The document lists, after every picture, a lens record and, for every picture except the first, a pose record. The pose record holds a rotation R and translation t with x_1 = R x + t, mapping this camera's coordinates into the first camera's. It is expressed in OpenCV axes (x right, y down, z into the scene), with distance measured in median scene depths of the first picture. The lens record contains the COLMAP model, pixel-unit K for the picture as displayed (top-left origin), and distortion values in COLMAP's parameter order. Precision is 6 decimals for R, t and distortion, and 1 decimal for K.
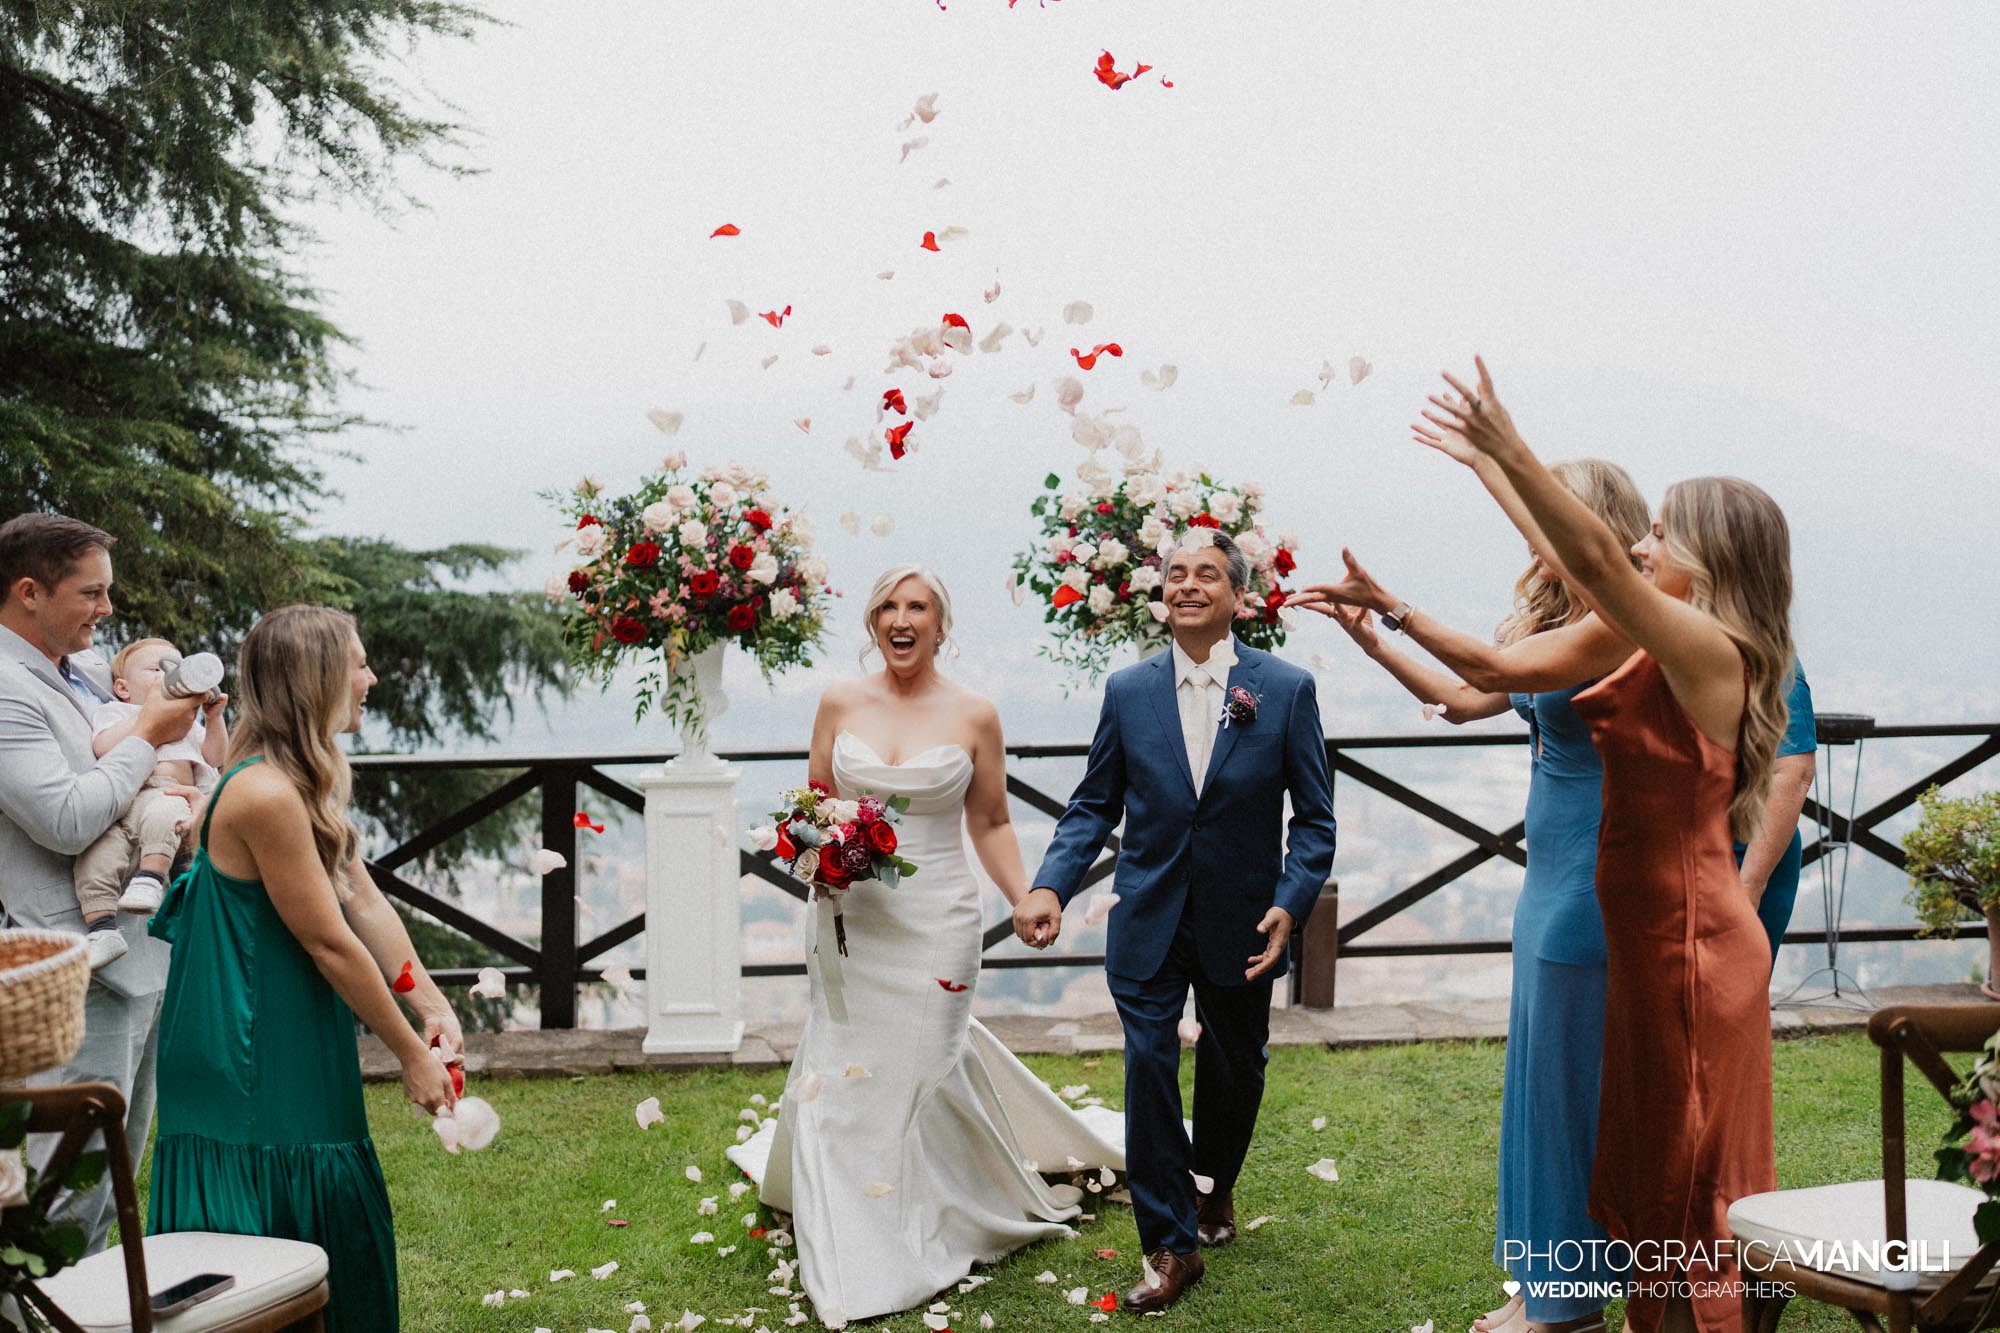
lens RADIAL K [[2018.0, 0, 988.8], [0, 2018.0, 642.9], [0, 0, 1]] dist [-0.007023, 0.000000]
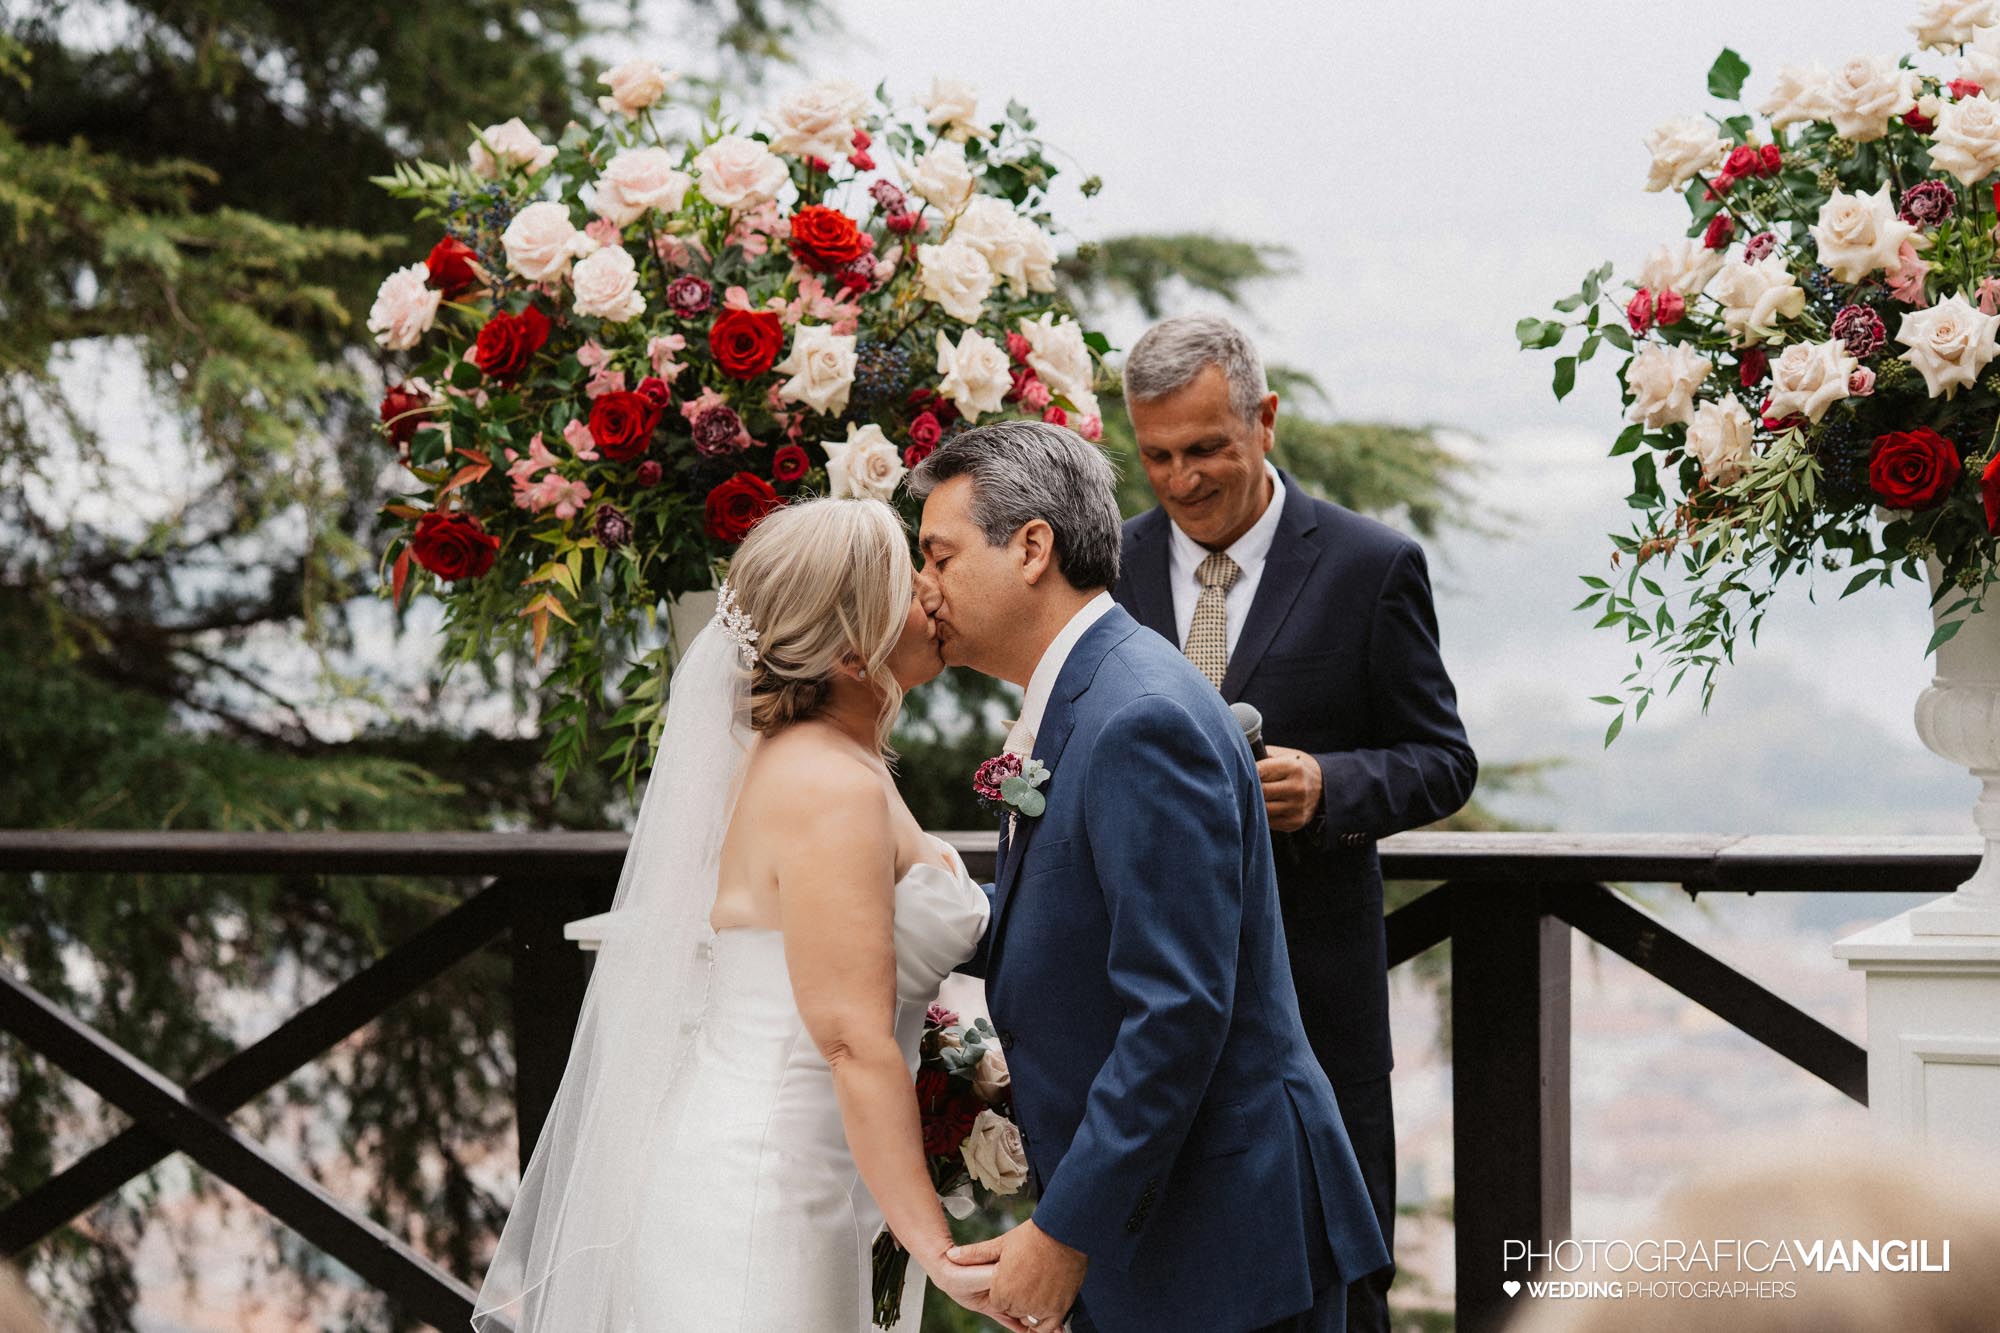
lens RADIAL K [[5063.7, 0, 997.0], [0, 5063.7, 667.0], [0, 0, 1]] dist [-0.014210, 0.000000]
pose [[0.852496, 0.011483, -0.522608, 0.380763], [0.019643, 0.998349, 0.053978, -0.030740], [0.522365, -0.056281, 0.850863, 0.224882]]
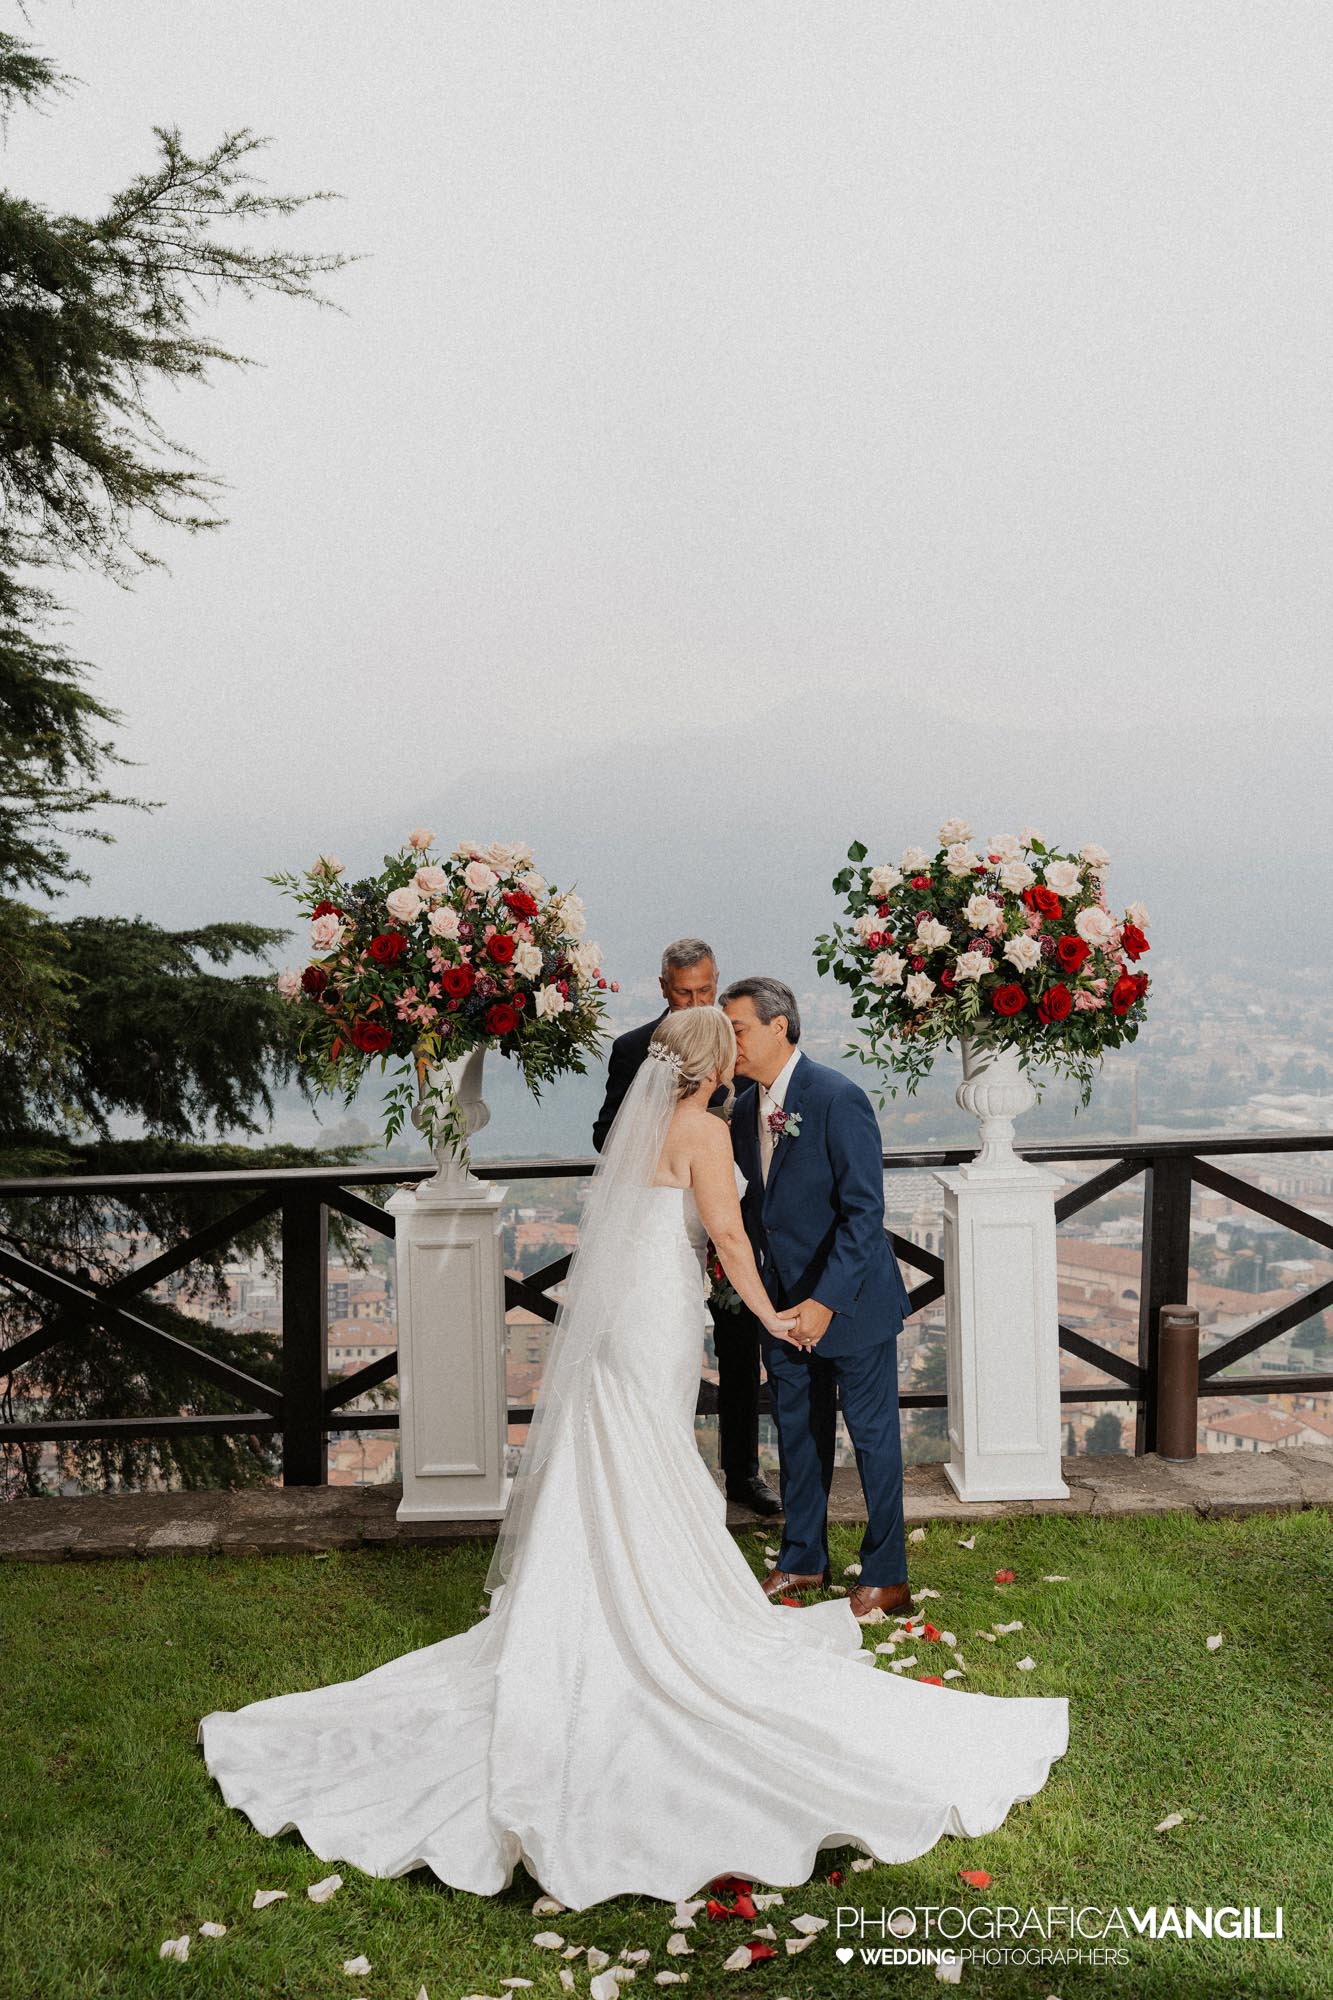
lens RADIAL K [[1927.8, 0, 636.0], [0, 1927.8, 983.2], [0, 0, 1]] dist [-0.008055, 0.000000]
pose [[0.997788, -0.015261, -0.064696, -0.011354], [0.014856, 0.999867, -0.006747, -0.020297], [0.064790, 0.005771, 0.997882, 0.174042]]
